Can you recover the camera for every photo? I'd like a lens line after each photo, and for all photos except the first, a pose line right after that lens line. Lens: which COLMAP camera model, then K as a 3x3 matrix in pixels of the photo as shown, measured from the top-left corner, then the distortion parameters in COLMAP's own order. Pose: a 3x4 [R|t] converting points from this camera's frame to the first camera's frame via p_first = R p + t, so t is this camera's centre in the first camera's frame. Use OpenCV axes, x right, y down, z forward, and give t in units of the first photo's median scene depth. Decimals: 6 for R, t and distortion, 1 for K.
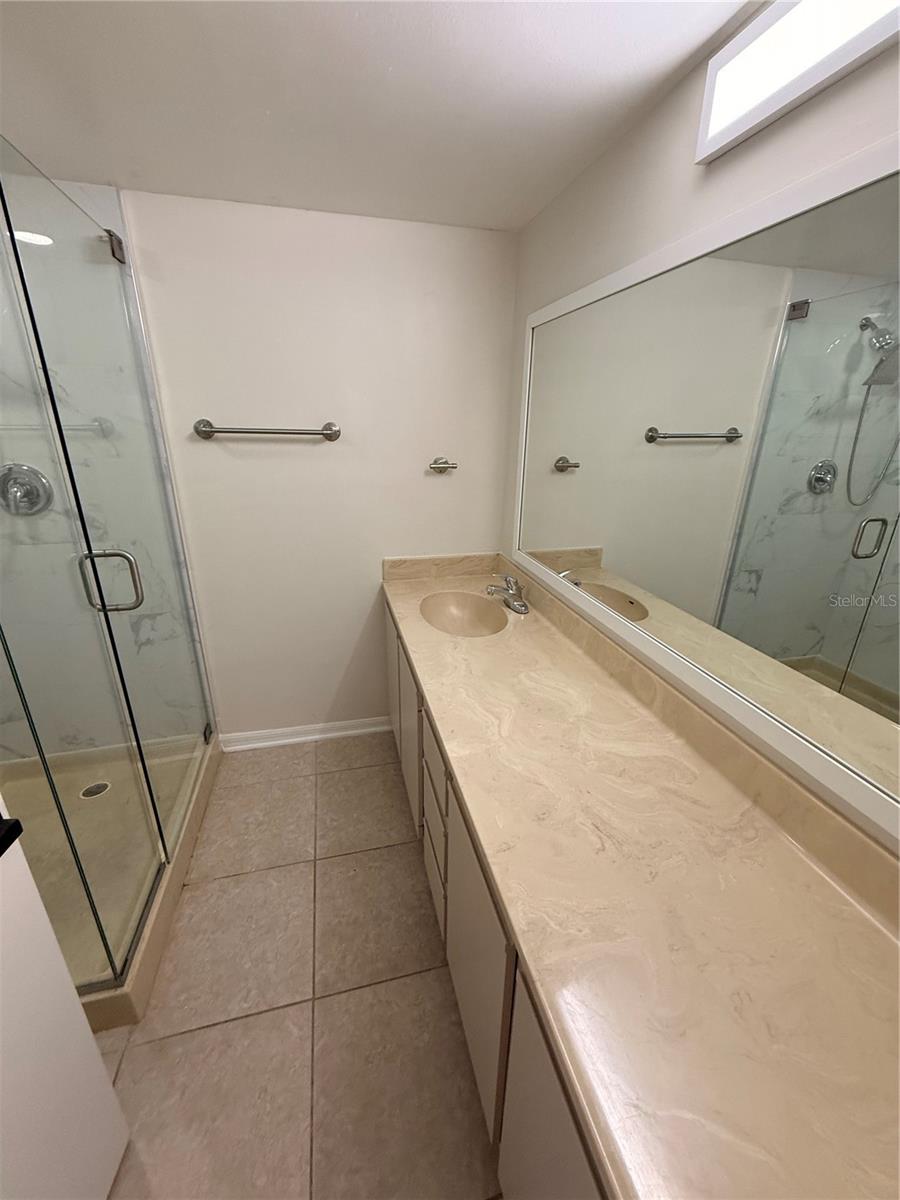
lens RADIAL K [[478.7, 0, 447.0], [0, 478.7, 598.1], [0, 0, 1]] dist [0.001197, -0.000061]
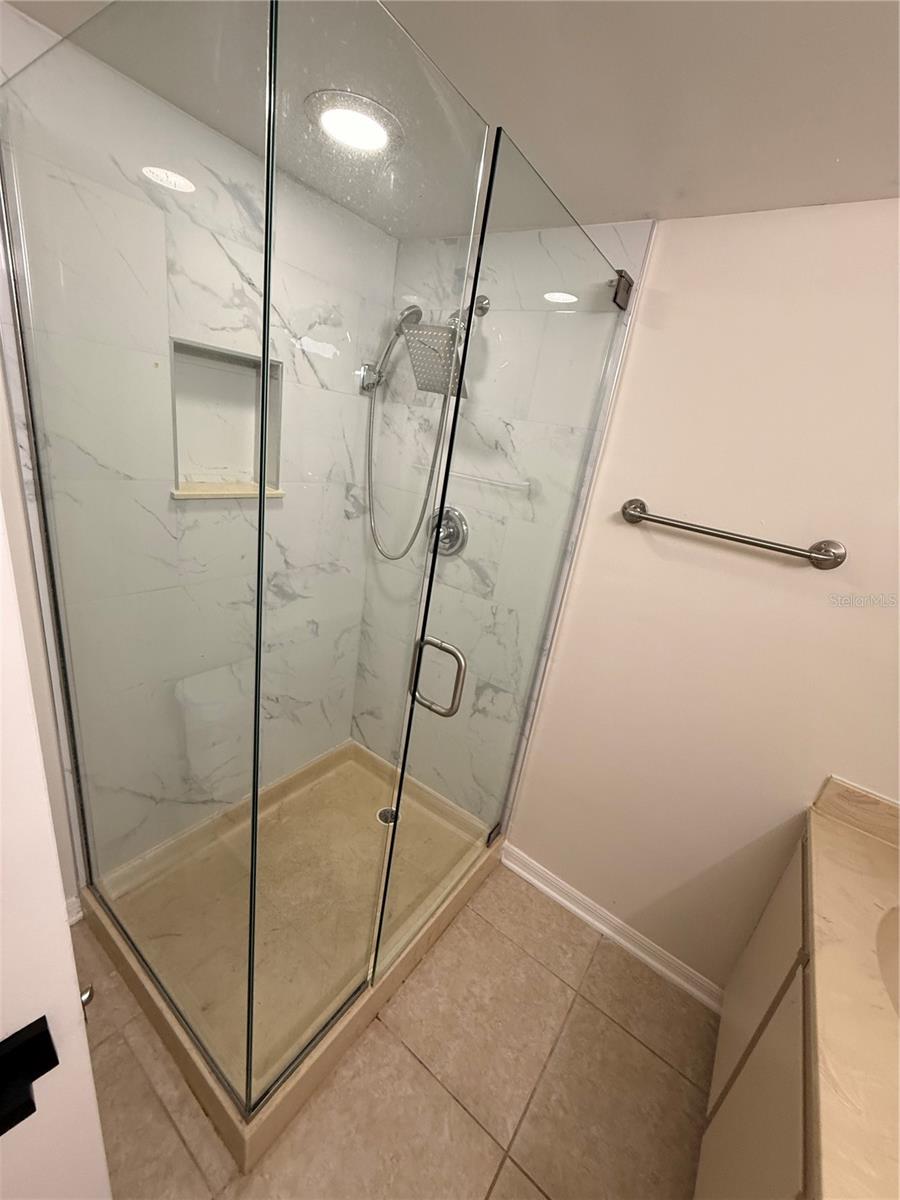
lens RADIAL K [[478.7, 0, 449.7], [0, 478.7, 597.5], [0, 0, 1]] dist [0.001197, -0.000061]
pose [[0.639092, 0.331535, -0.694007, -0.111471], [-0.396502, 0.915200, 0.072074, -0.157656], [0.659050, 0.229113, 0.716352, 0.274106]]
